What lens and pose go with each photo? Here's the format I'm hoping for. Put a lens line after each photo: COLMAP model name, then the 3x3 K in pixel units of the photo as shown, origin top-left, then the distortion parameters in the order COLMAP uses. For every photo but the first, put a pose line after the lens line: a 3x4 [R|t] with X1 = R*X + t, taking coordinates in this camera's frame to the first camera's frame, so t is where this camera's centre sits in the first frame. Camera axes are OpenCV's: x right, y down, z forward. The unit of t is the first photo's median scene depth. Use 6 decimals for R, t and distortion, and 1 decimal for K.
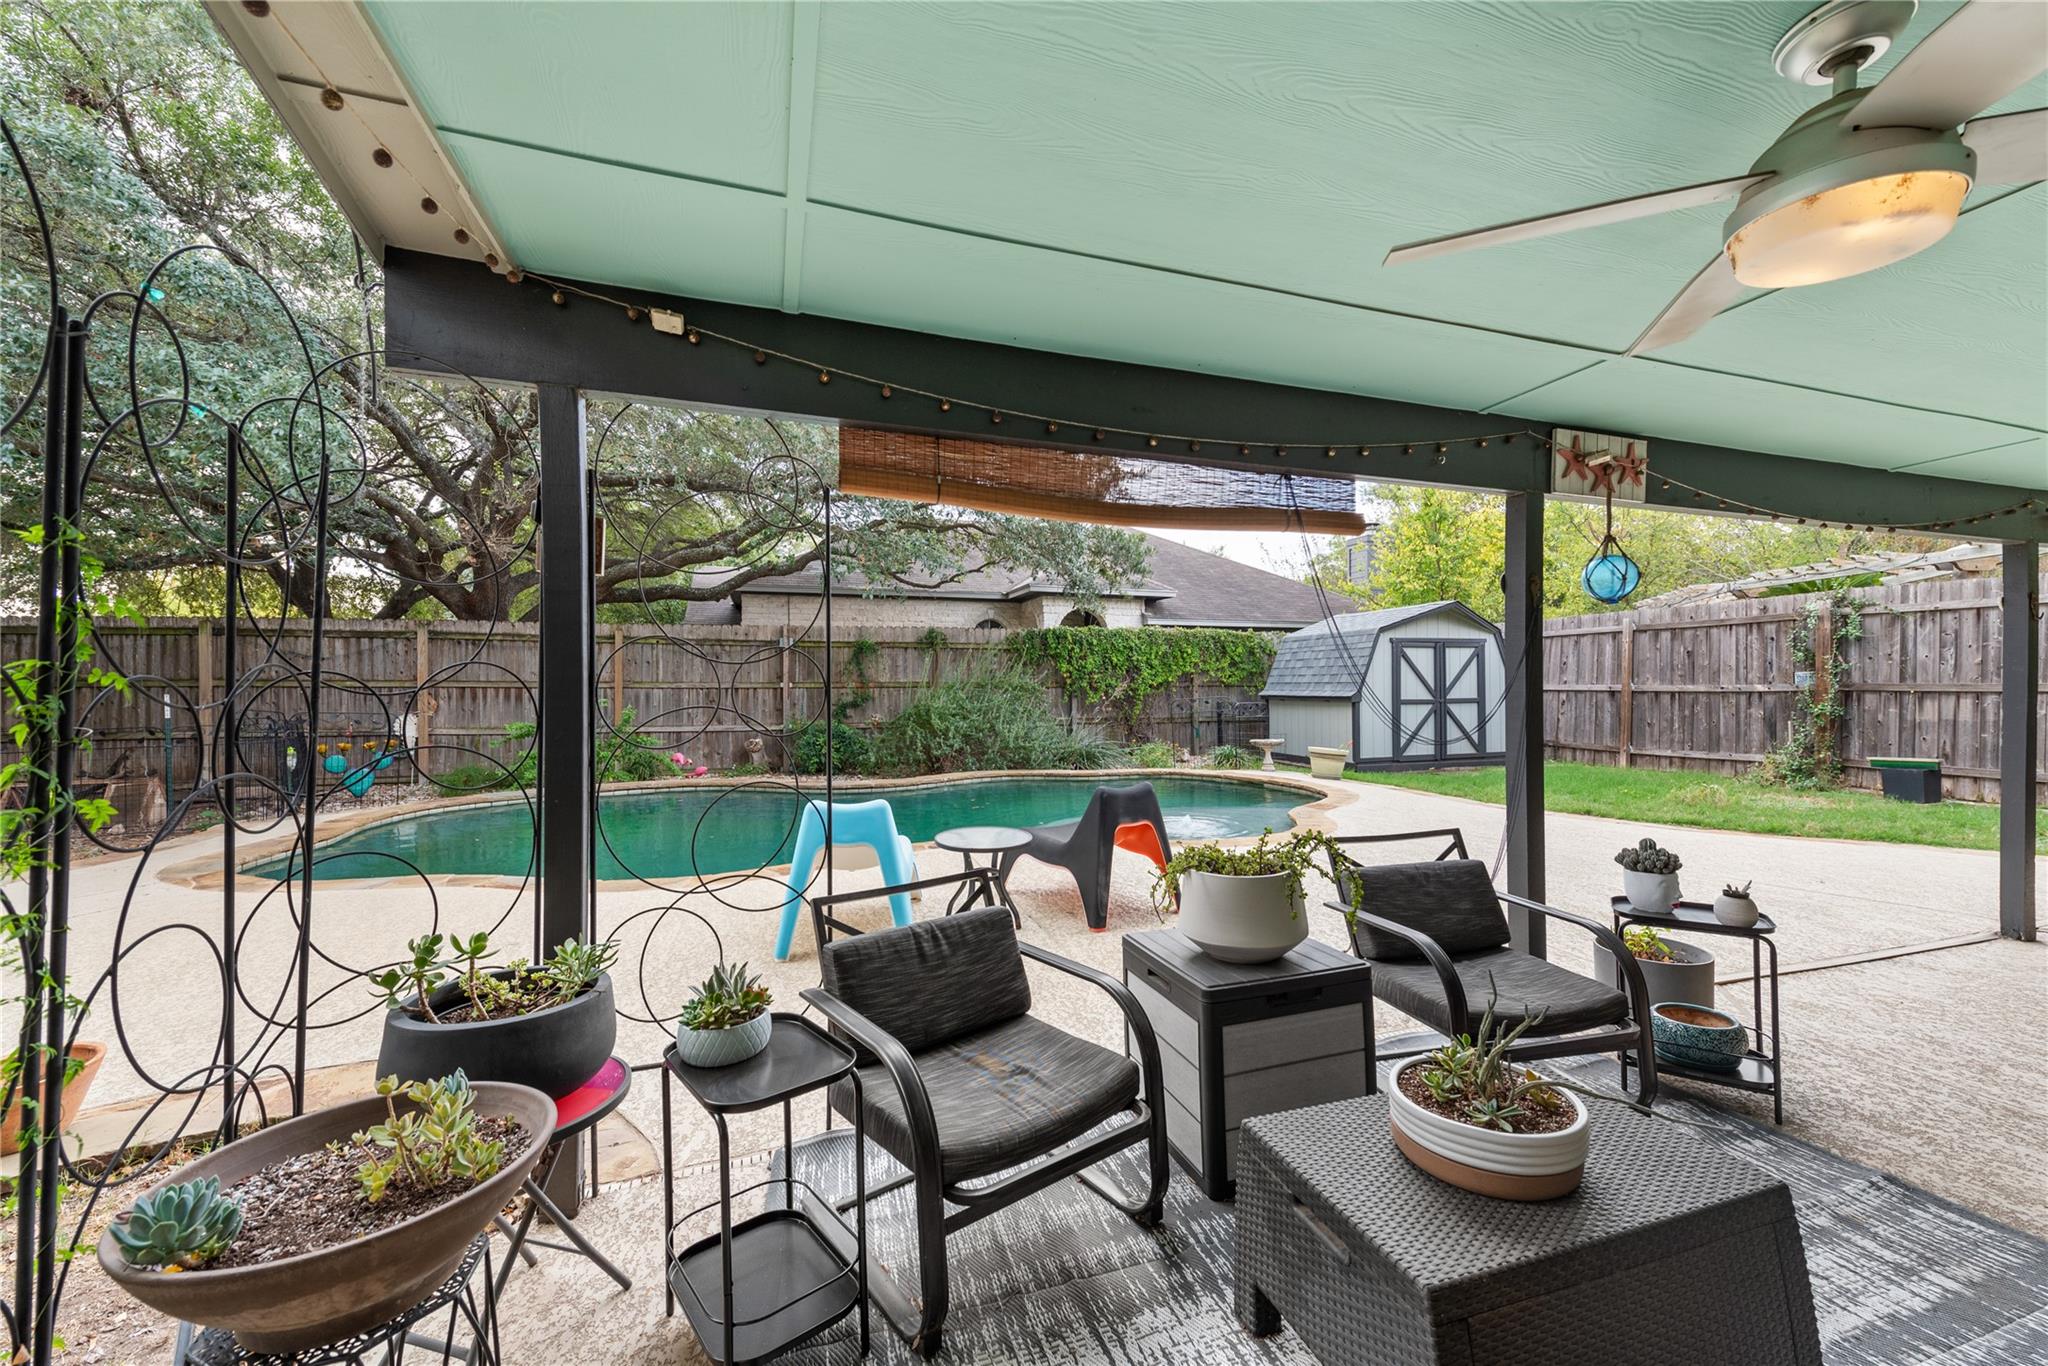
lens RADIAL K [[801.3, 0, 1031.1], [0, 801.3, 688.1], [0, 0, 1]] dist [0.011495, -0.003821]
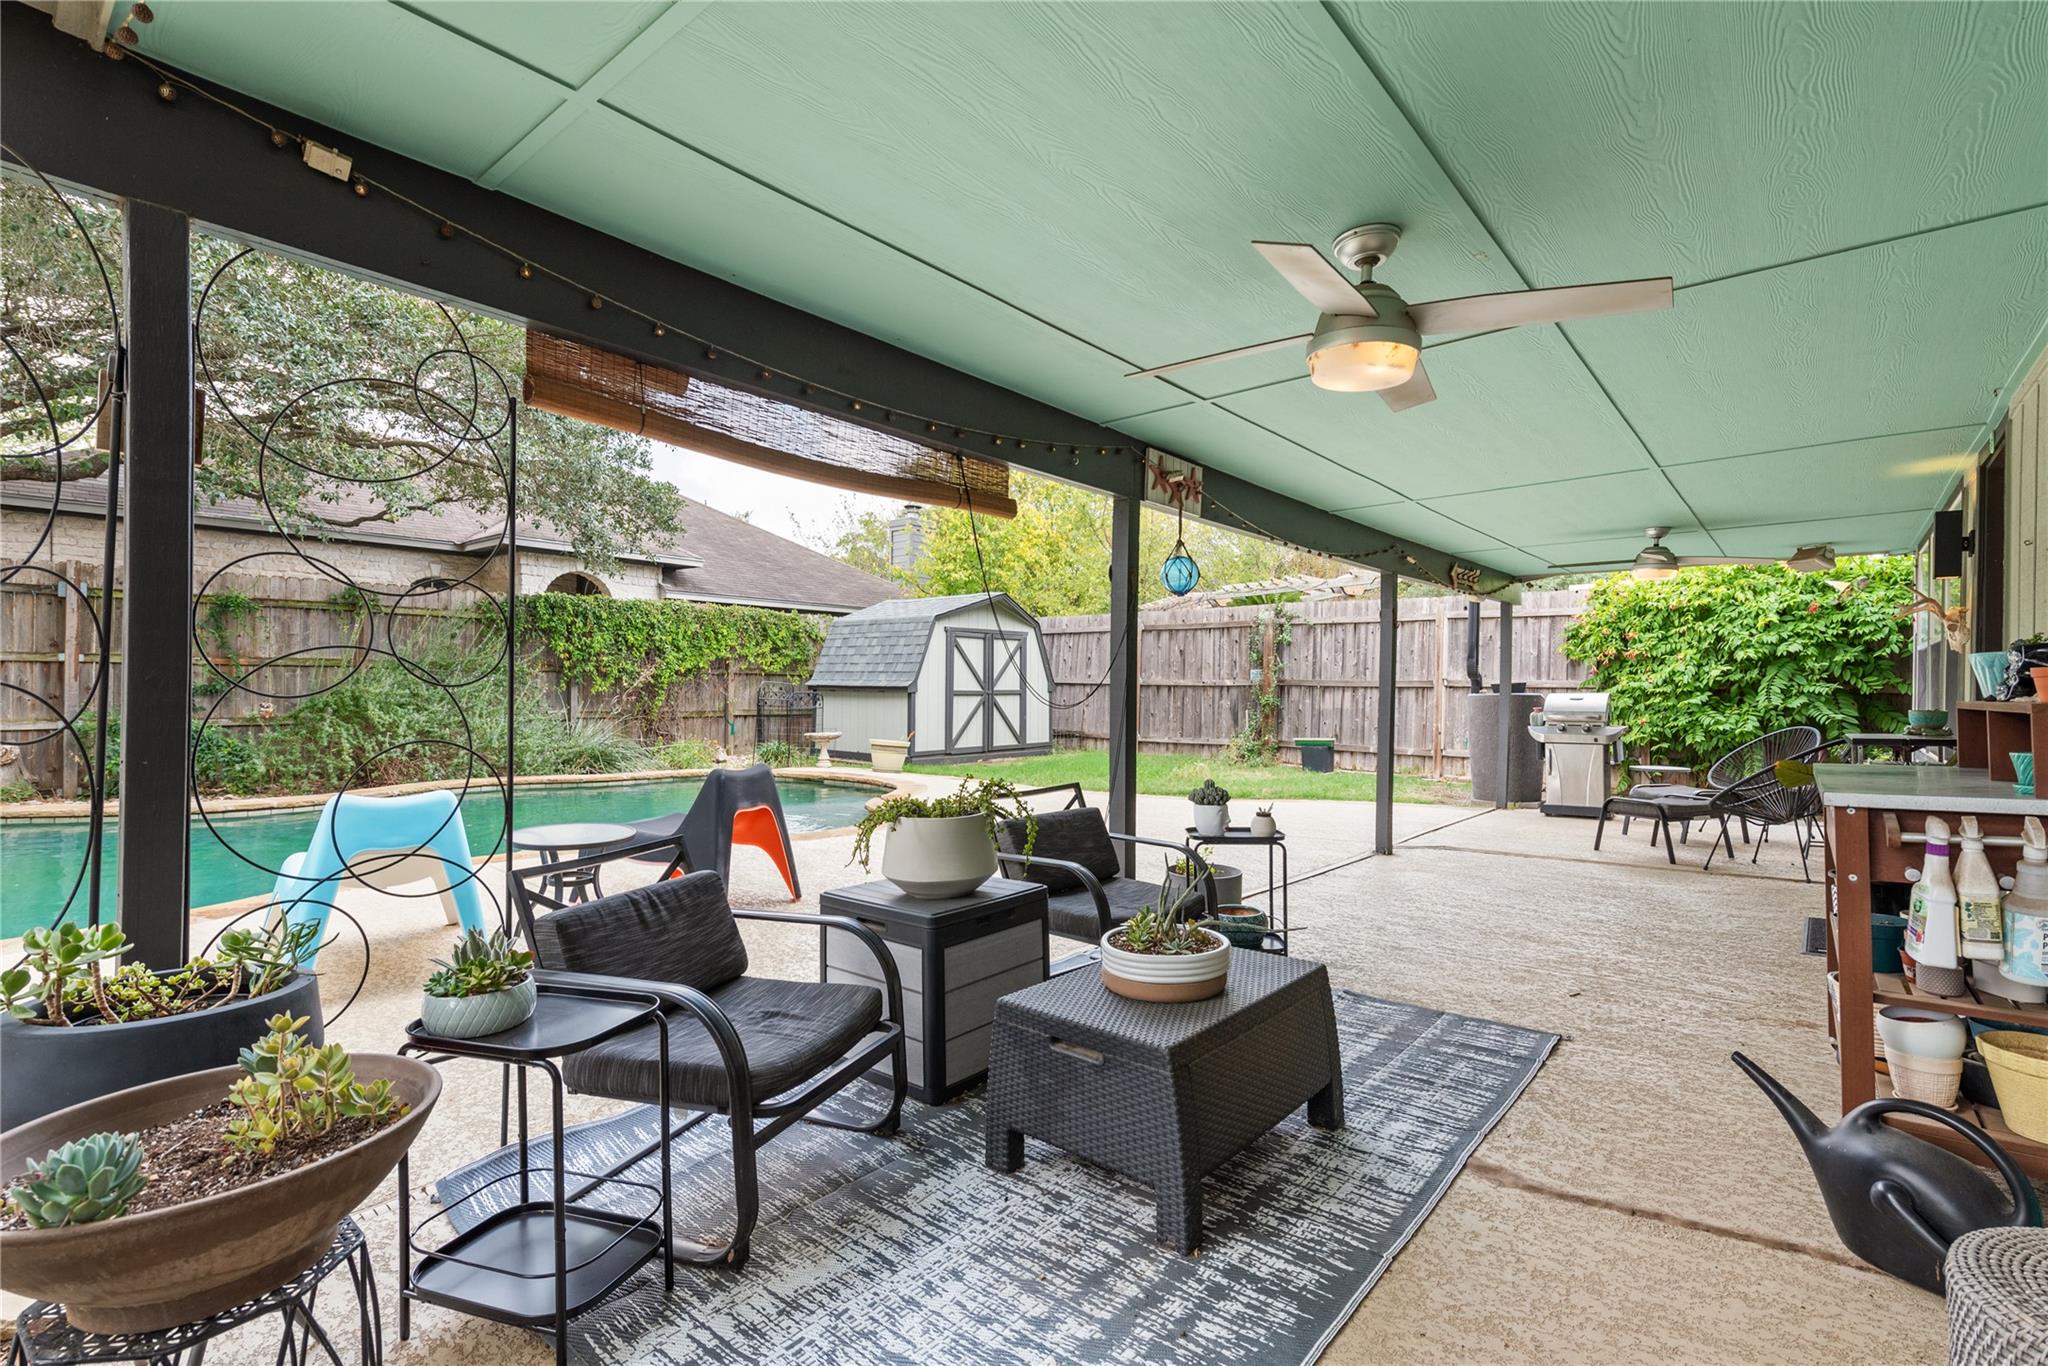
lens RADIAL K [[943.4, 0, 1036.9], [0, 943.4, 688.0], [0, 0, 1]] dist [0.008886, -0.003417]
pose [[0.851215, 0.011649, 0.524687, -0.169678], [-0.014088, 0.999901, 0.000656, 0.028847], [-0.524627, -0.007950, 0.851295, -0.087063]]
